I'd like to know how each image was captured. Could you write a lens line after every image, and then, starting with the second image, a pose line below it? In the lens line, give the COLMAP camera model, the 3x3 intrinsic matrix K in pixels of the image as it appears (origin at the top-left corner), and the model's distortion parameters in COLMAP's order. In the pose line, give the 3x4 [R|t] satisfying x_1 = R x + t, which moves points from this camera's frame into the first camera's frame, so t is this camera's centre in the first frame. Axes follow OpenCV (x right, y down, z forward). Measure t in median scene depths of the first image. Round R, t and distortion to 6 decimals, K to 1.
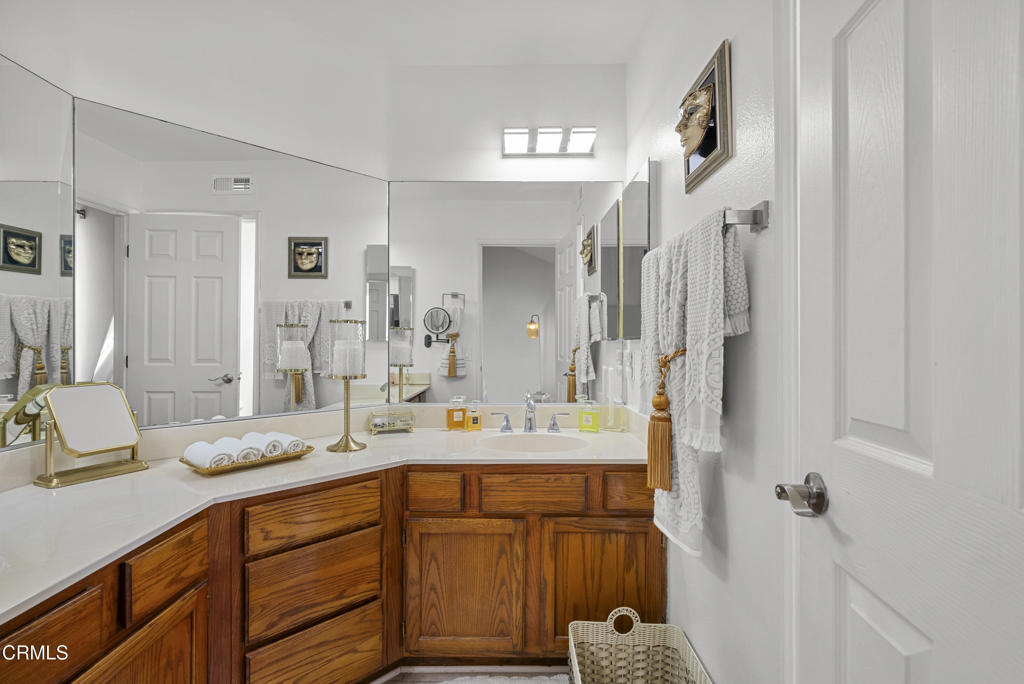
lens RADIAL K [[481.4, 0, 512.5], [0, 481.4, 343.6], [0, 0, 1]] dist [-0.001372, -0.000377]
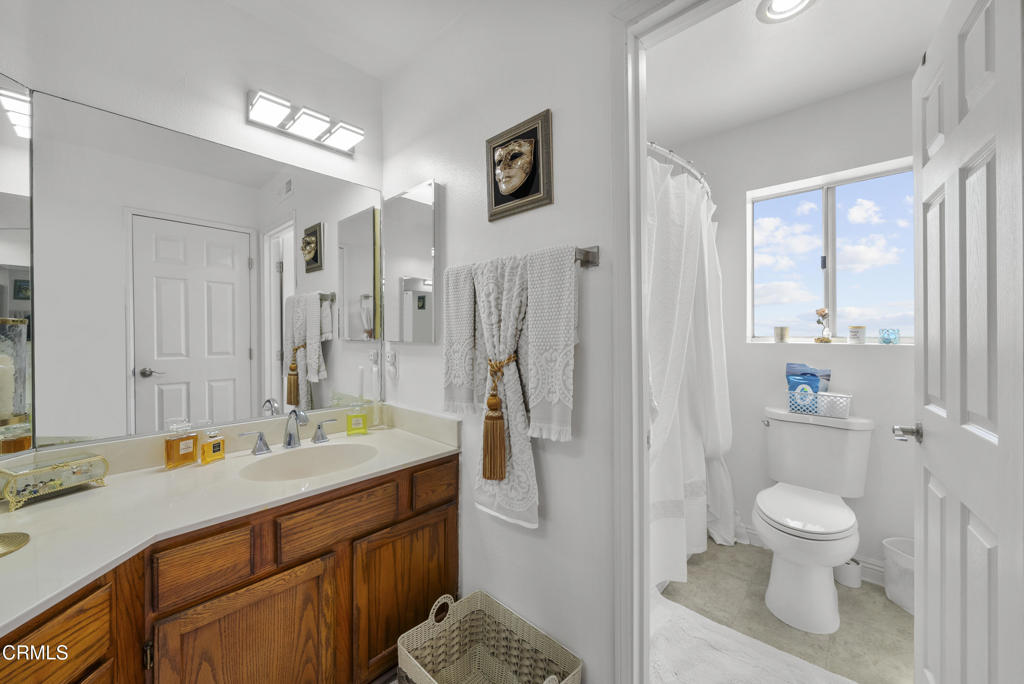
lens RADIAL K [[388.0, 0, 512.5], [0, 388.0, 335.1], [0, 0, 1]] dist [-0.001698, -0.000977]
pose [[0.677301, -0.003824, 0.735696, -0.273835], [-0.002290, 0.999971, 0.007306, -0.036610], [-0.735703, -0.006633, 0.677272, 0.284686]]
